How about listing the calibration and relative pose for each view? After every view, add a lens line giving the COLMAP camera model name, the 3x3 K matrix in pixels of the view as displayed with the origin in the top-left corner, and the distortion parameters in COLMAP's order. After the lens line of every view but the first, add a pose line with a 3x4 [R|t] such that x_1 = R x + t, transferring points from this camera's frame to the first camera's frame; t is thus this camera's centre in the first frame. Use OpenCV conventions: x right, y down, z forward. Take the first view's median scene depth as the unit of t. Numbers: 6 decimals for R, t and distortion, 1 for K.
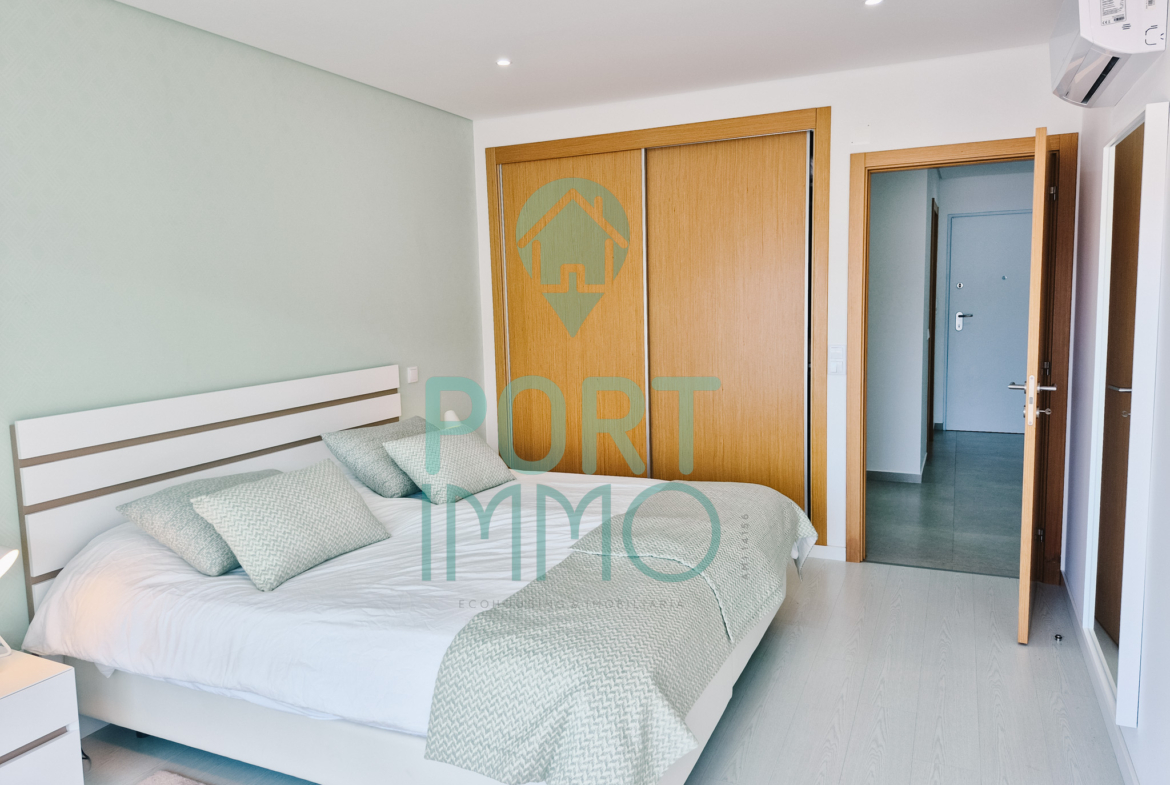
lens RADIAL K [[801.8, 0, 563.6], [0, 801.8, 374.0], [0, 0, 1]] dist [0.063908, -0.067381]
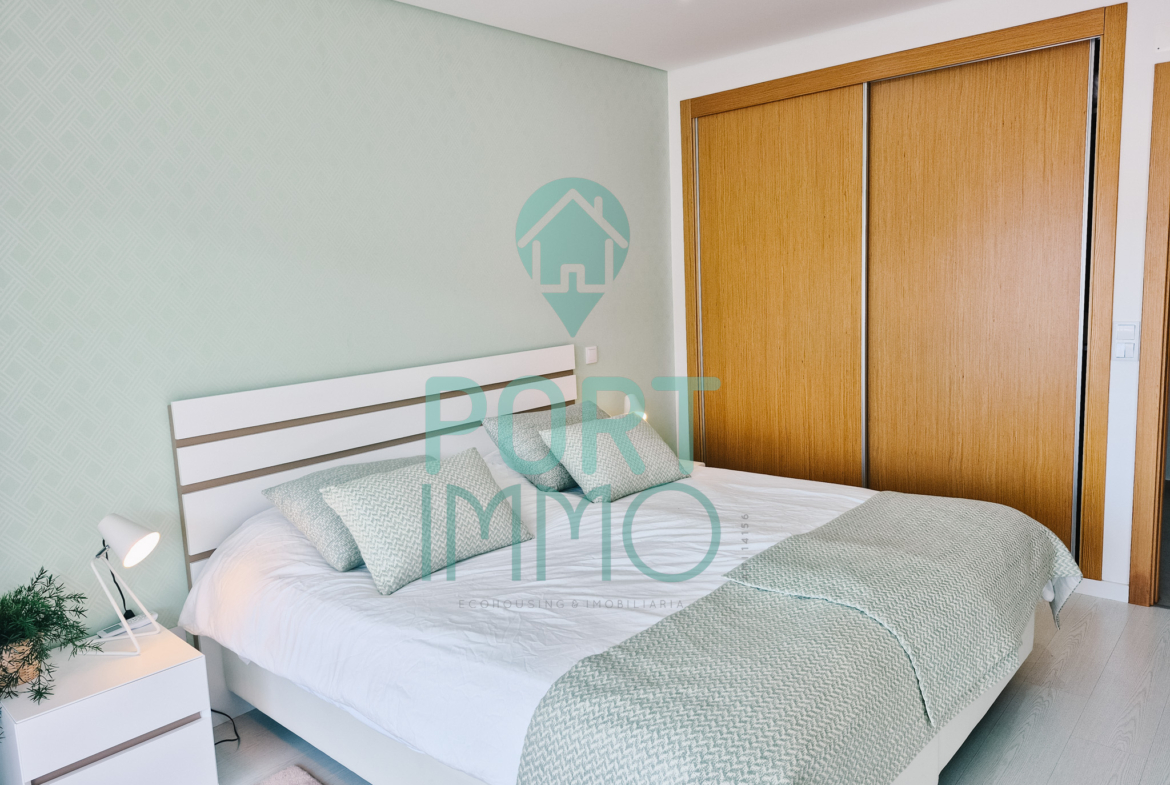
lens RADIAL K [[801.8, 0, 564.3], [0, 801.8, 381.9], [0, 0, 1]] dist [0.063908, -0.067381]
pose [[0.957732, 0.019266, -0.287015, 0.072774], [-0.006820, 0.998995, 0.044298, -0.012995], [0.287580, -0.040468, 0.956901, 0.156867]]
